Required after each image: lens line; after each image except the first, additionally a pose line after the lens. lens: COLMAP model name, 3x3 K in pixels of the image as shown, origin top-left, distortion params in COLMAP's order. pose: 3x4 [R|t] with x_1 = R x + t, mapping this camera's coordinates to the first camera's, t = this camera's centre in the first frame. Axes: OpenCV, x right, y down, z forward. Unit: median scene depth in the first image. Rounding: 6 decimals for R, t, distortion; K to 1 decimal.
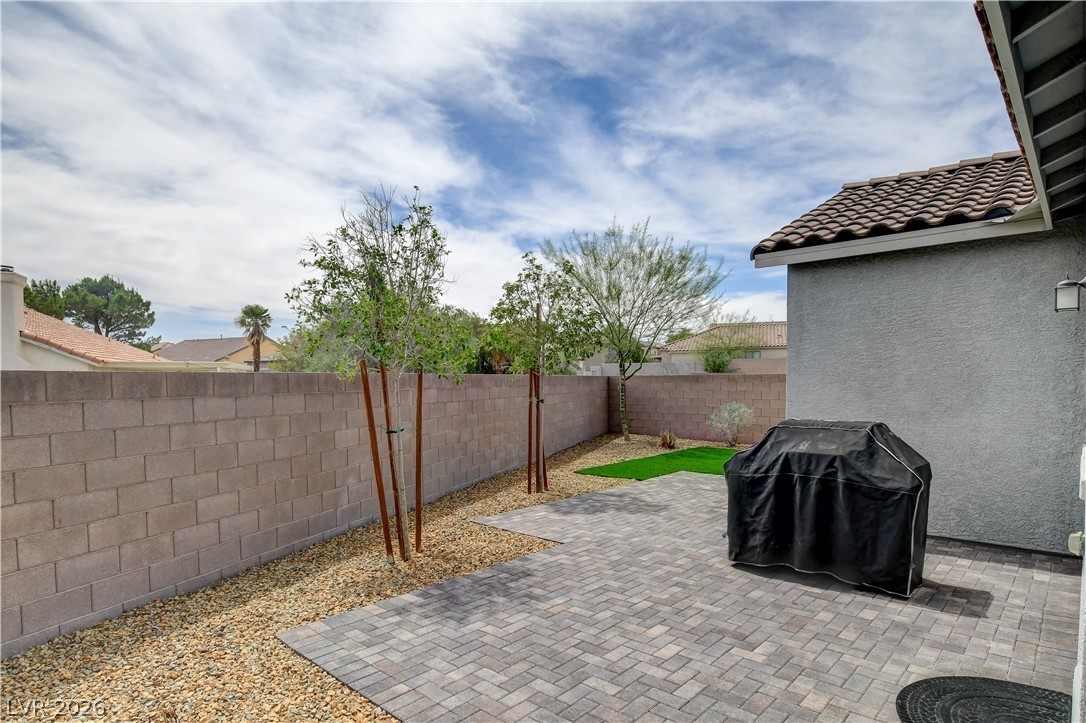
lens RADIAL K [[596.3, 0, 532.2], [0, 596.3, 385.4], [0, 0, 1]] dist [-0.017998, 0.001326]
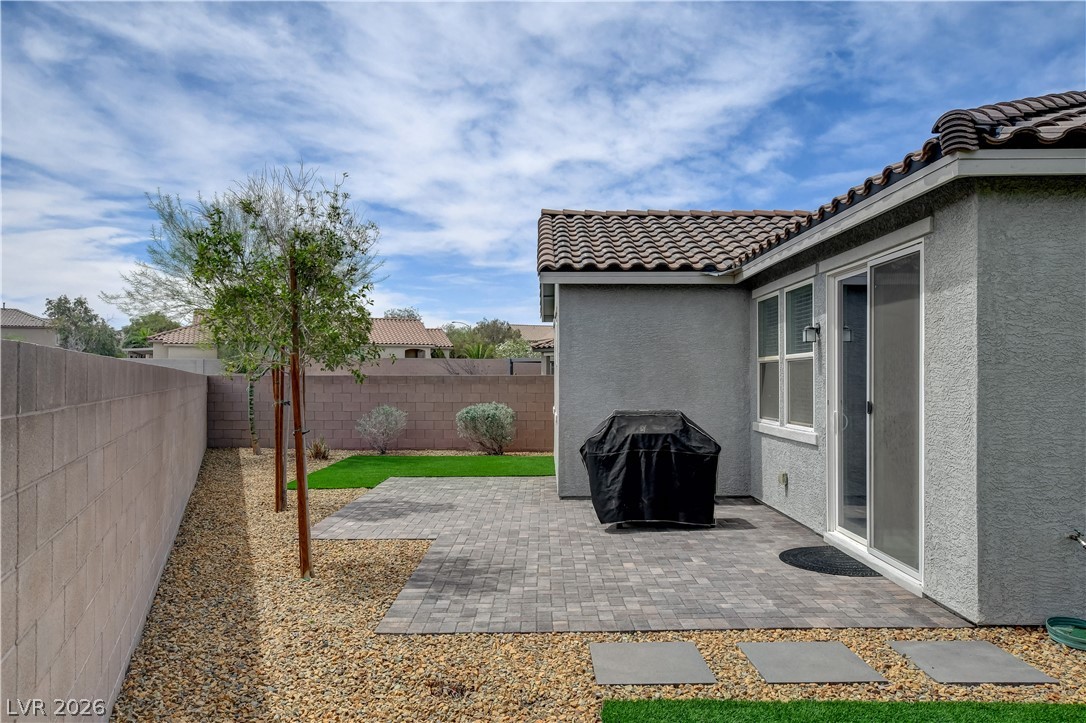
lens RADIAL K [[766.1, 0, 543.3], [0, 766.1, 375.5], [0, 0, 1]] dist [-0.000813, 0.001920]
pose [[0.724729, 0.012772, 0.688916, -0.662522], [0.000664, 0.999815, -0.019234, 0.010844], [-0.689034, 0.014397, 0.724586, -0.073056]]
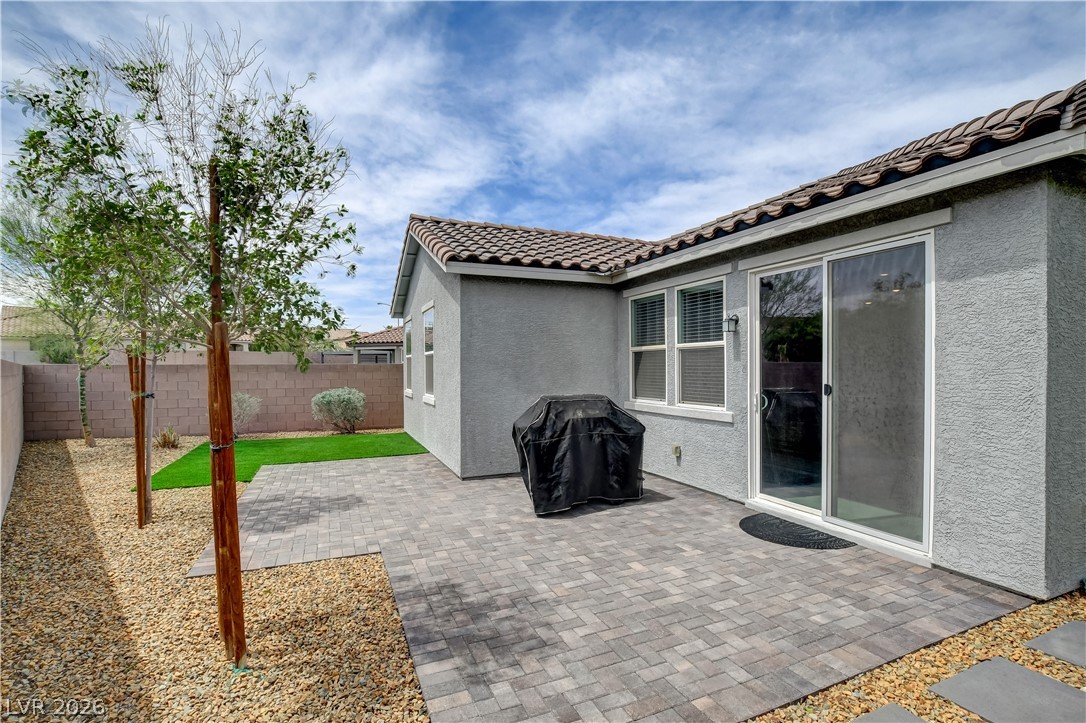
lens RADIAL K [[512.3, 0, 545.6], [0, 512.3, 372.2], [0, 0, 1]] dist [-0.027621, 0.001398]
pose [[0.396720, -0.001199, 0.917939, -0.491760], [0.010541, 0.999939, -0.003249, 0.006804], [-0.917879, 0.010965, 0.396709, 0.443226]]
